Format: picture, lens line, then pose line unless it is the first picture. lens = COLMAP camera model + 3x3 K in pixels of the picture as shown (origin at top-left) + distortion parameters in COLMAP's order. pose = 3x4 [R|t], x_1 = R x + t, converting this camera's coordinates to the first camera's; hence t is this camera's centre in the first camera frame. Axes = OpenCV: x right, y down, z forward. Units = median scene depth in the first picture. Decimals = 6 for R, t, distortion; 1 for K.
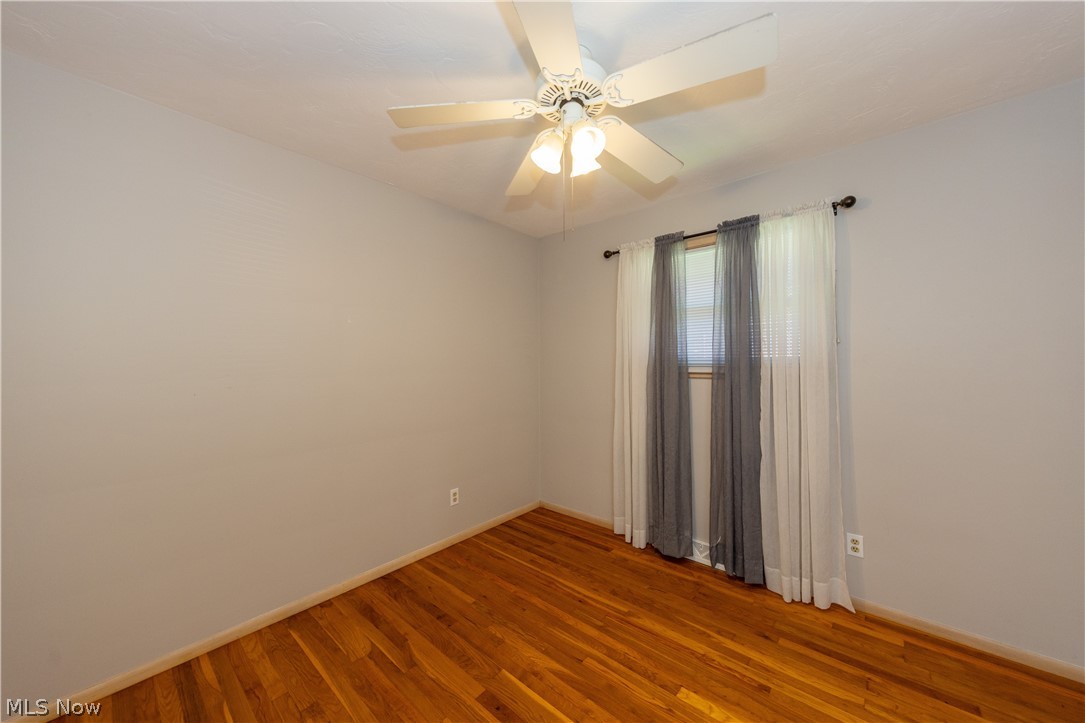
lens RADIAL K [[398.8, 0, 541.2], [0, 398.8, 358.7], [0, 0, 1]] dist [0.015315, -0.001680]
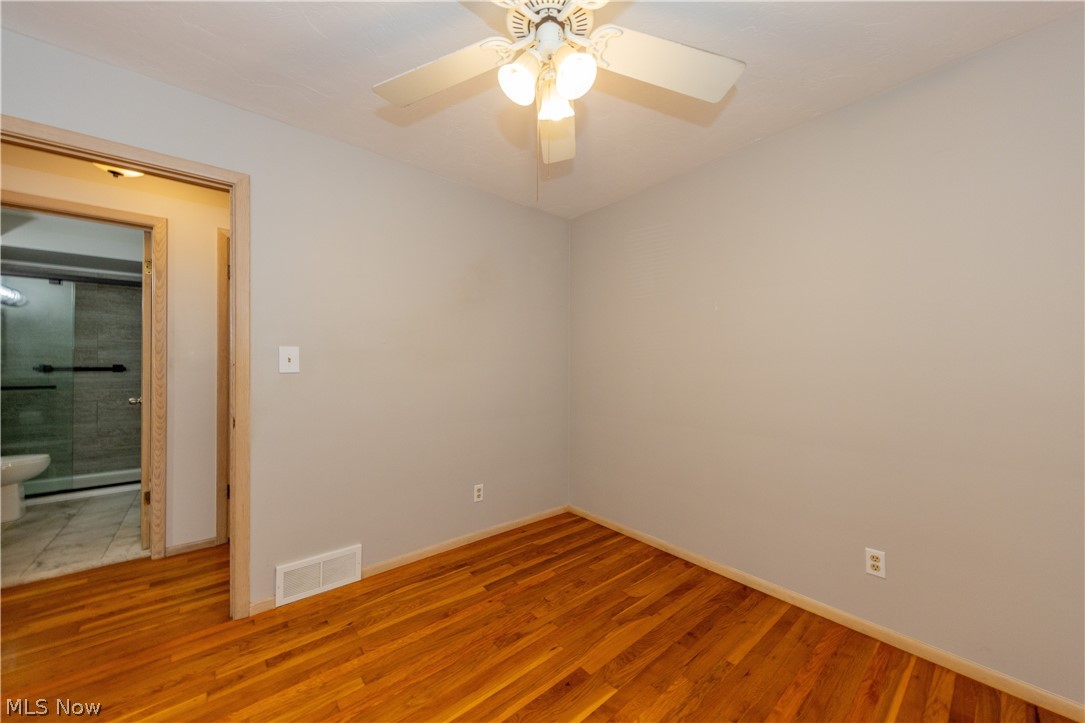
lens RADIAL K [[398.8, 0, 542.3], [0, 398.8, 360.3], [0, 0, 1]] dist [0.015315, -0.001680]
pose [[-0.154004, 0.001718, -0.988069, 0.722096], [0.002775, 0.999995, 0.001307, 0.042716], [0.988066, -0.002540, -0.154008, 0.878954]]
